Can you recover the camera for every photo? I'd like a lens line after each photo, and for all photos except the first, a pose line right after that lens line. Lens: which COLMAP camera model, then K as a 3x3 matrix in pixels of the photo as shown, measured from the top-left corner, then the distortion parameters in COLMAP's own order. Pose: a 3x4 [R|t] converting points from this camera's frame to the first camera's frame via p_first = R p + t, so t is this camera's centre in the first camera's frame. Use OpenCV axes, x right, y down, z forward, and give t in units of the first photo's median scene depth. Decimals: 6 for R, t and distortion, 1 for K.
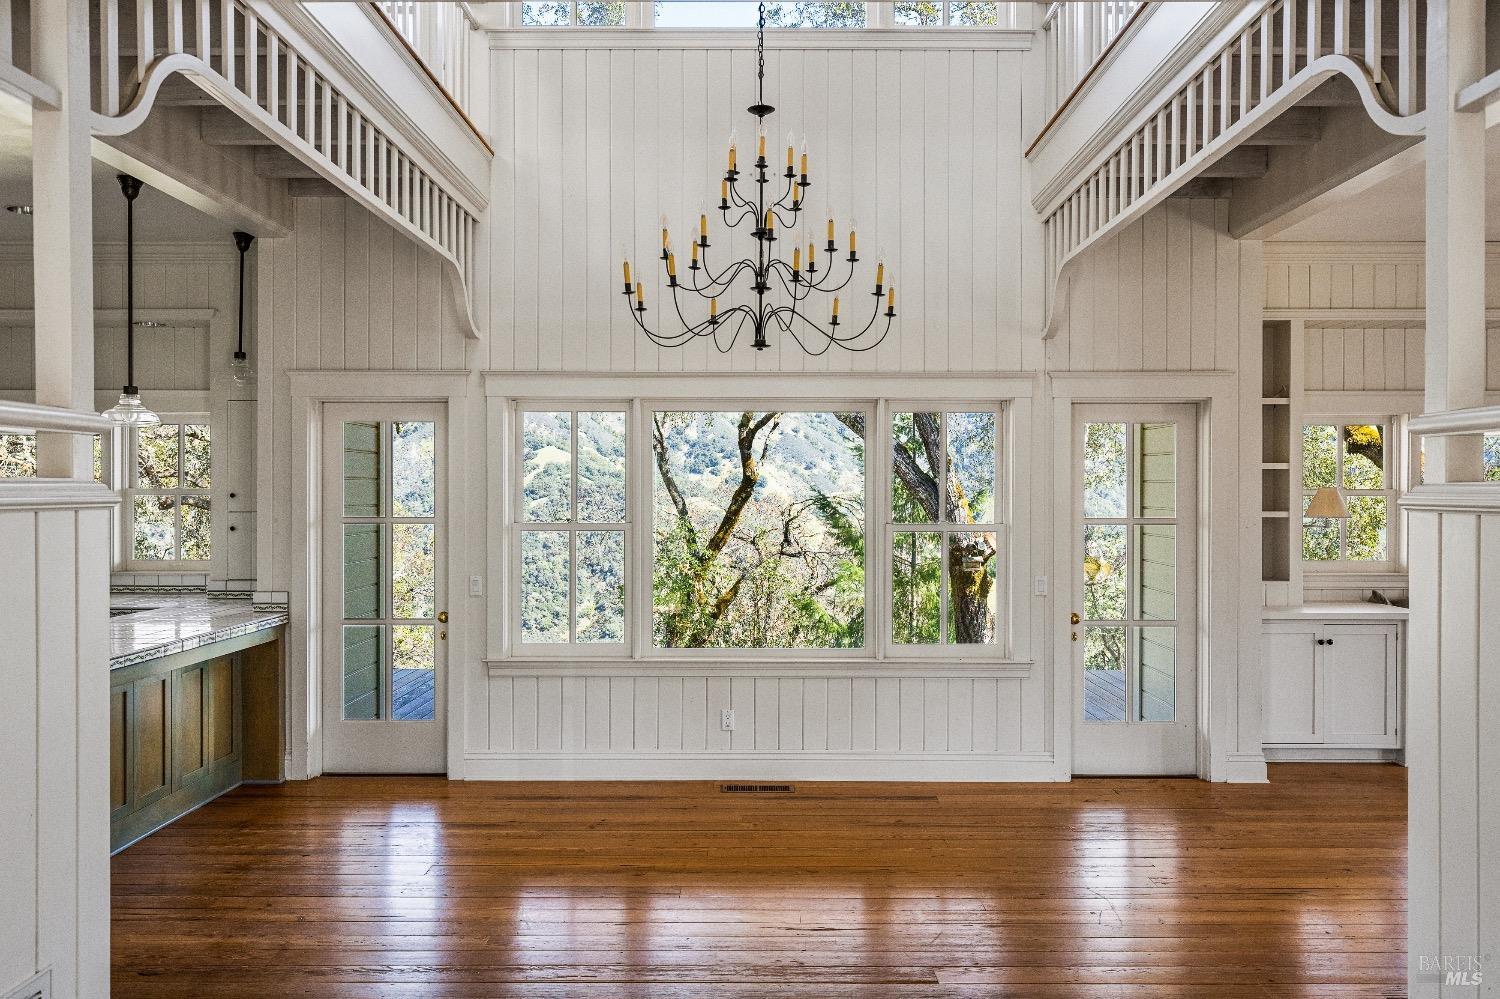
lens RADIAL K [[1112.1, 0, 750.0], [0, 1112.1, 499.5], [0, 0, 1]] dist [0.004780, 0.000441]
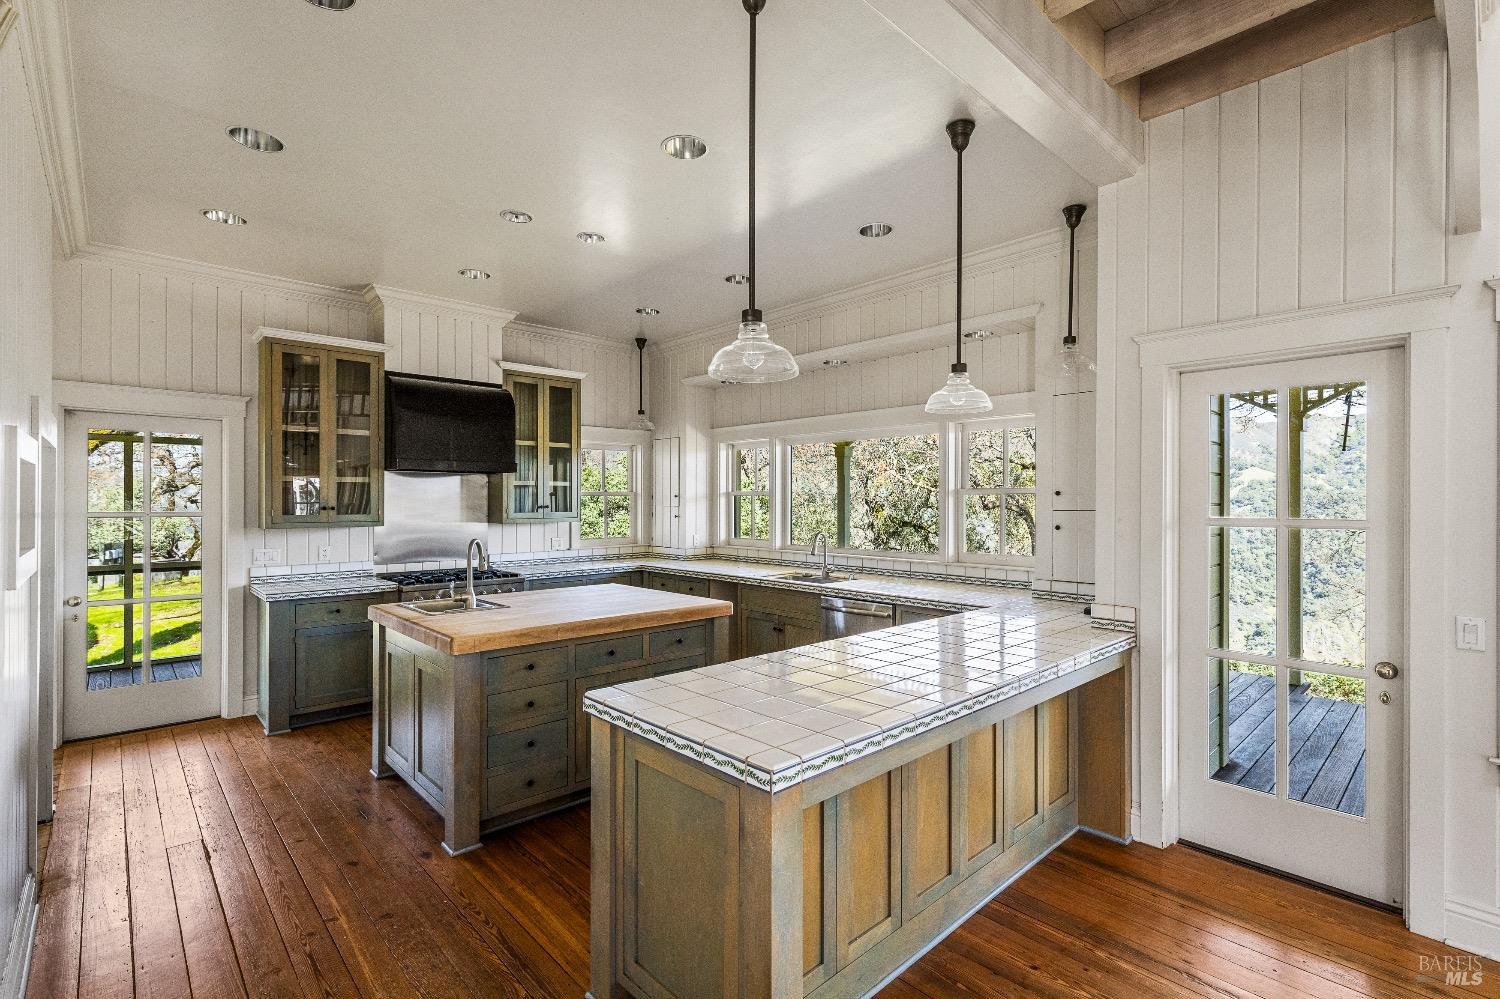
lens RADIAL K [[682.5, 0, 750.0], [0, 682.5, 499.5], [0, 0, 1]] dist [0.000348, 0.000226]
pose [[0.685066, -0.001070, -0.728480, -0.244669], [-0.005736, 0.999960, -0.006862, 0.008517], [0.728458, 0.008879, 0.685033, 0.451740]]
